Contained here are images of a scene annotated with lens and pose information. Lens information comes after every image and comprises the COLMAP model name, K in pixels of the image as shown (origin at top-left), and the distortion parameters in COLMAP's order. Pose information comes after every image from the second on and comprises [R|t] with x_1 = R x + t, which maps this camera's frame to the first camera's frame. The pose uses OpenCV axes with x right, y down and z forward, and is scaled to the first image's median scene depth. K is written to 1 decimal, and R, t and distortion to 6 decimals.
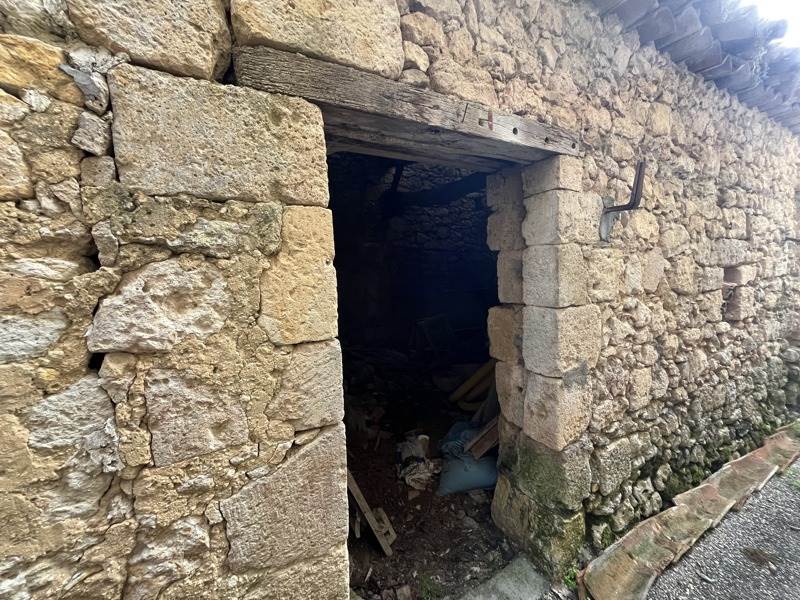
lens RADIAL K [[322.9, 0, 400.3], [0, 322.9, 303.8], [0, 0, 1]] dist [-0.004641, 0.000929]
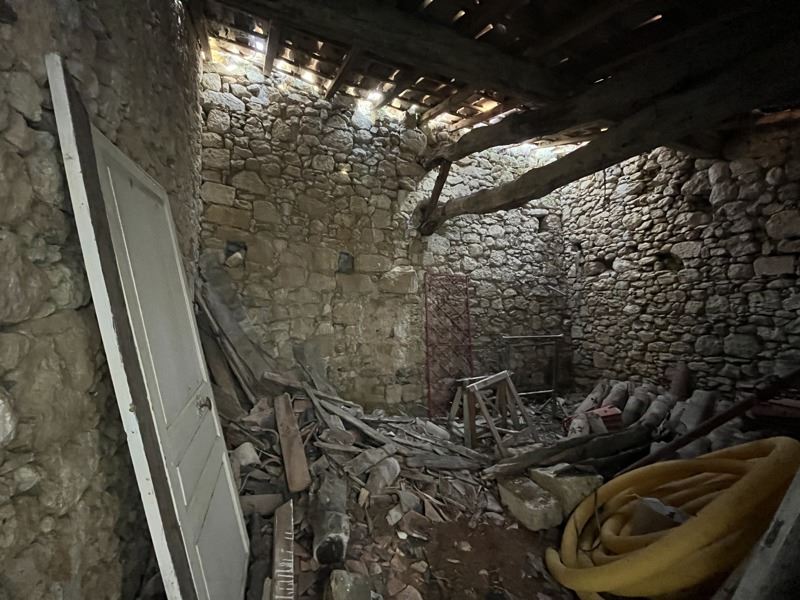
lens RADIAL K [[322.9, 0, 401.1], [0, 322.9, 299.9], [0, 0, 1]] dist [-0.004641, 0.000929]
pose [[0.996727, 0.032808, -0.073882, -0.033826], [-0.041543, 0.991907, -0.119979, -0.026544], [0.069347, 0.122655, 0.990024, 0.272311]]
